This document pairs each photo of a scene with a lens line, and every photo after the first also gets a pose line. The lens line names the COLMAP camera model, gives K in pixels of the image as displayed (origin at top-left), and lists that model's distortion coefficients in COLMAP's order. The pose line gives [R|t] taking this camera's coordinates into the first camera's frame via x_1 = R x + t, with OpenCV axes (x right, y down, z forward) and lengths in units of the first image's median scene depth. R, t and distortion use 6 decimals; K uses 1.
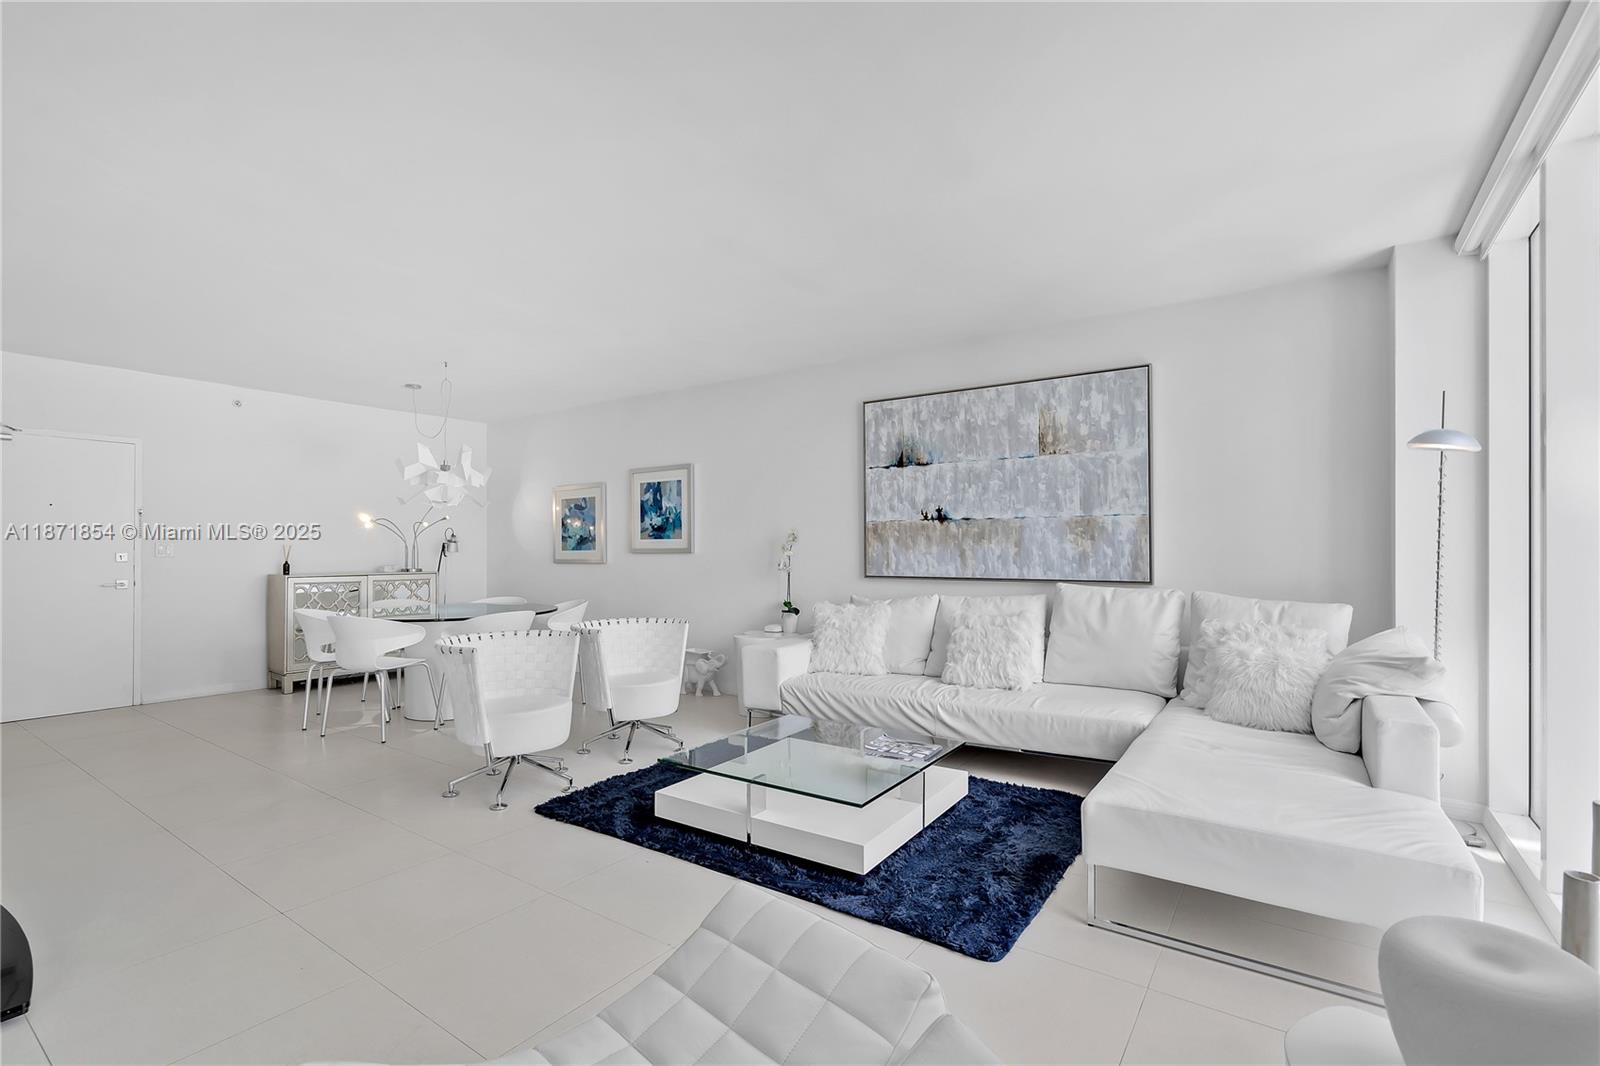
lens RADIAL K [[724.5, 0, 792.5], [0, 724.5, 546.7], [0, 0, 1]] dist [-0.002380, 0.000248]
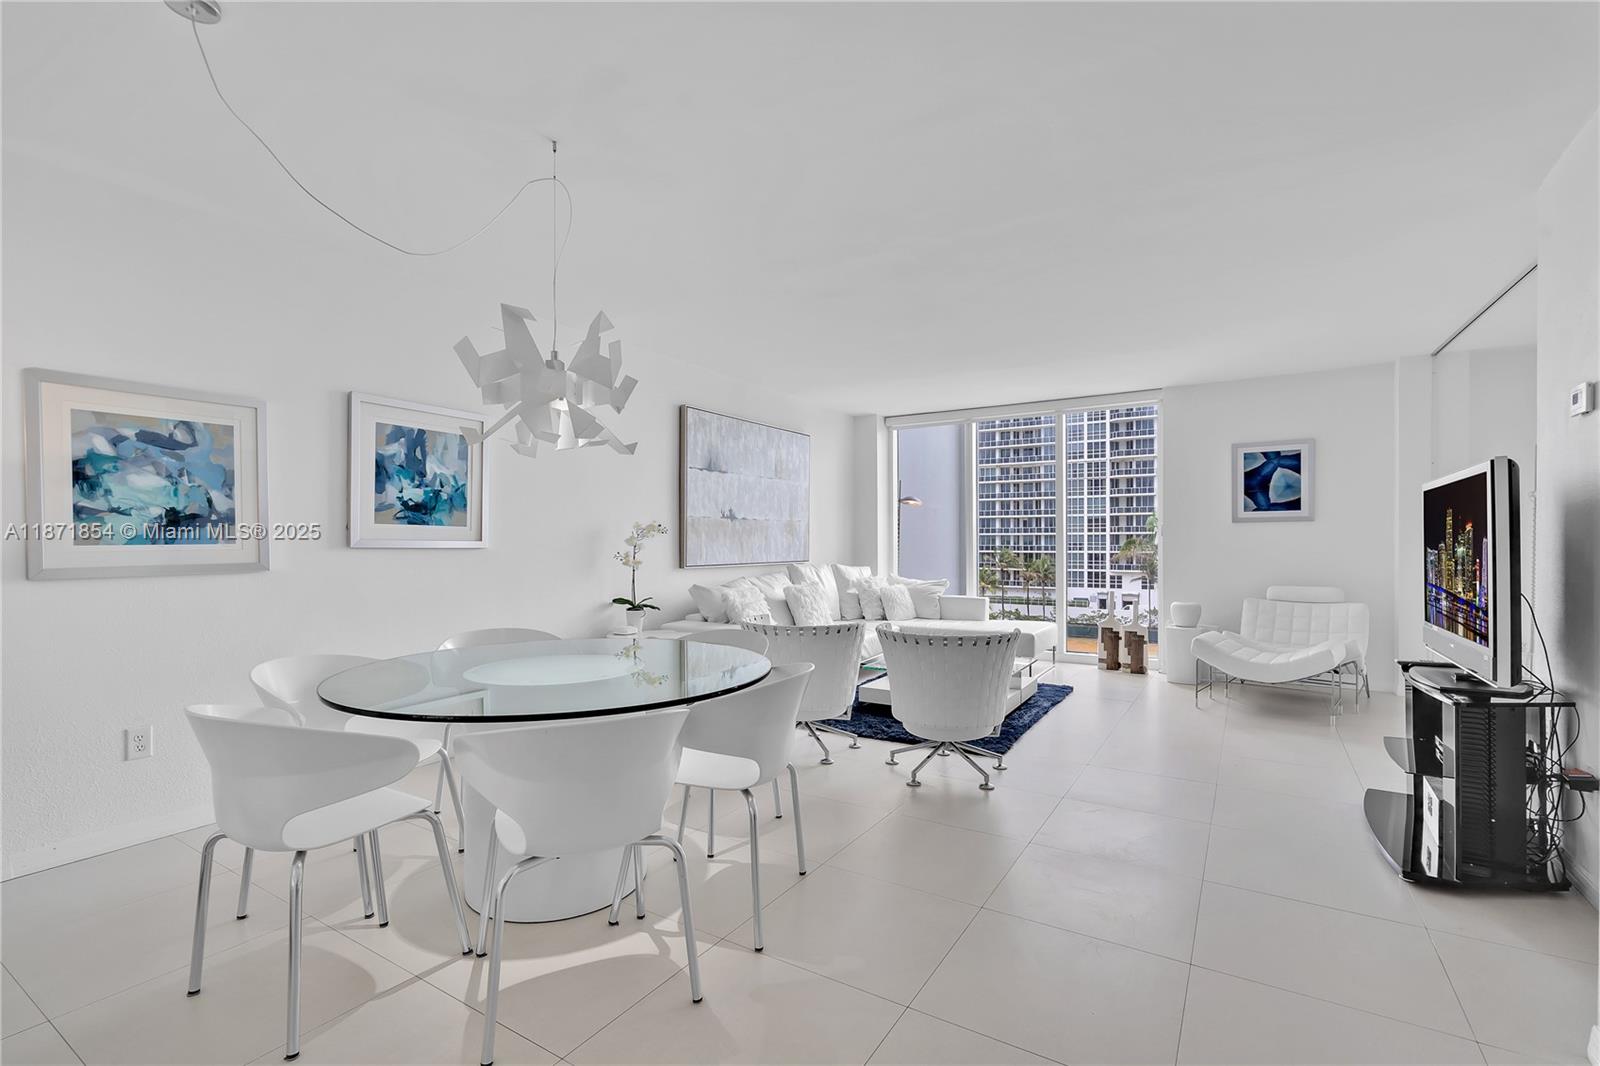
lens RADIAL K [[724.5, 0, 792.5], [0, 724.5, 546.7], [0, 0, 1]] dist [-0.002380, 0.000248]
pose [[-0.041450, -0.004294, 0.999131, -1.061703], [-0.001244, 0.999990, 0.004246, 0.006486], [-0.999140, -0.001067, -0.041455, 0.954634]]
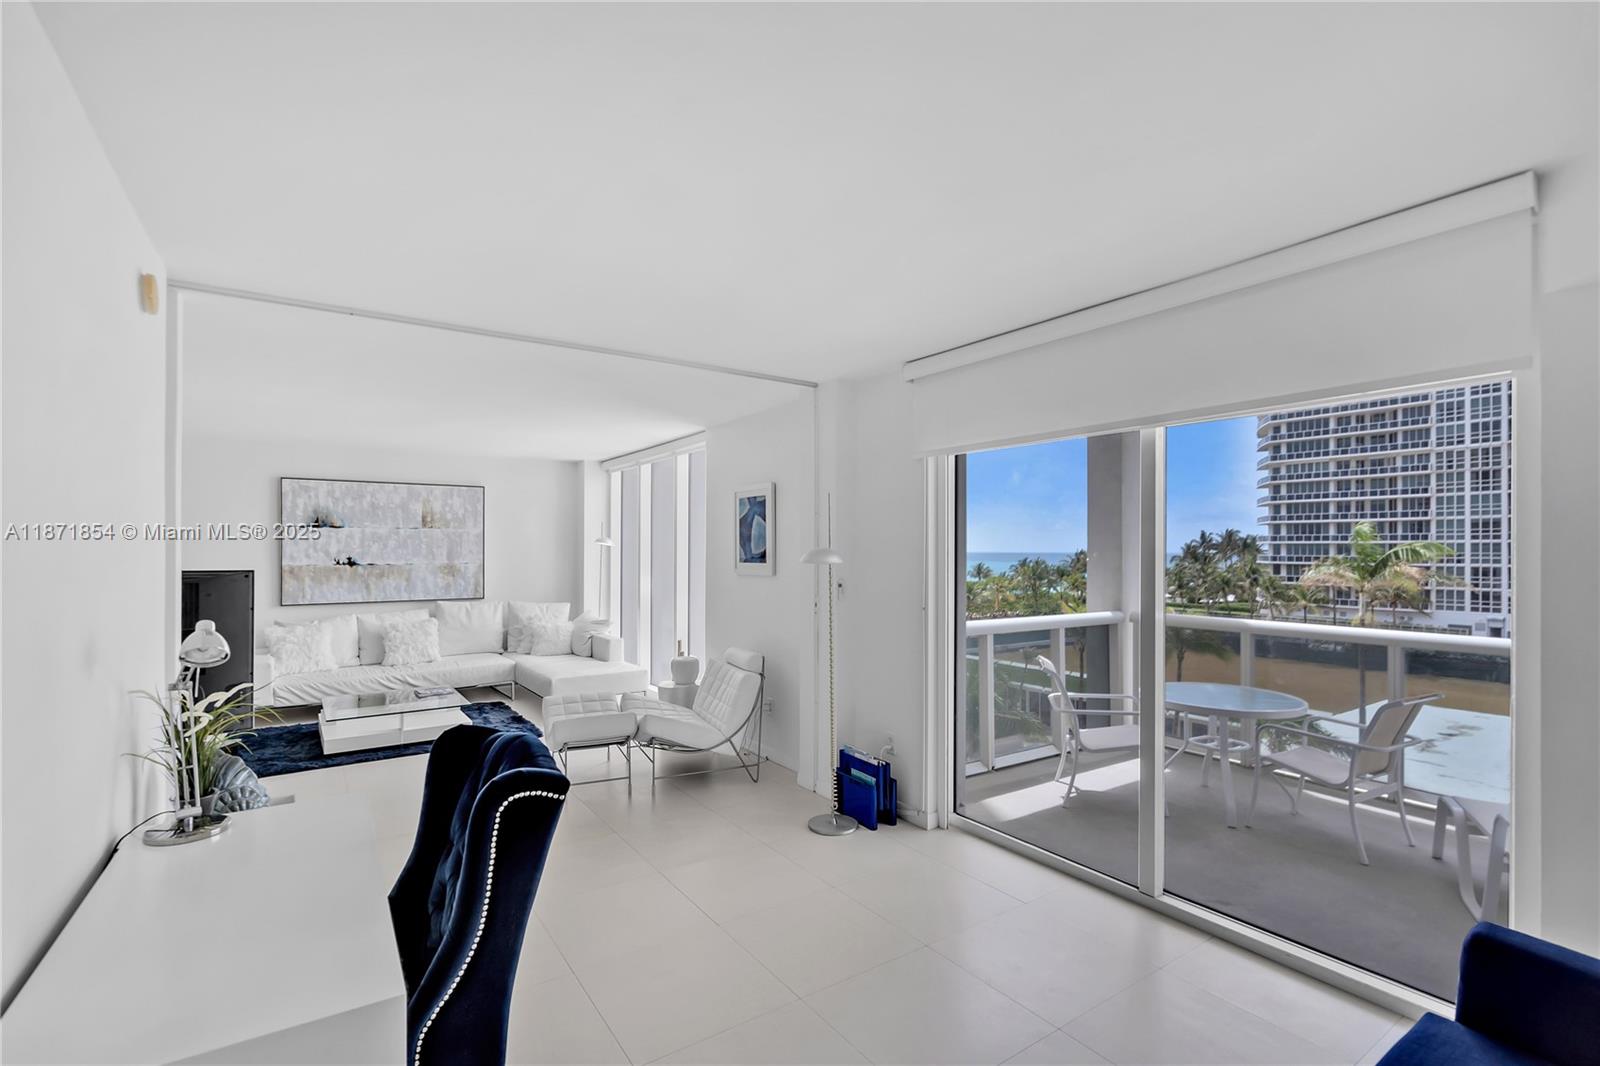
lens RADIAL K [[724.5, 0, 792.5], [0, 724.5, 546.7], [0, 0, 1]] dist [-0.002380, 0.000248]
pose [[0.359112, 0.005084, 0.933281, -0.885053], [-0.003724, 0.999985, -0.004015, -0.072688], [-0.933287, -0.002034, 0.359126, -0.411053]]
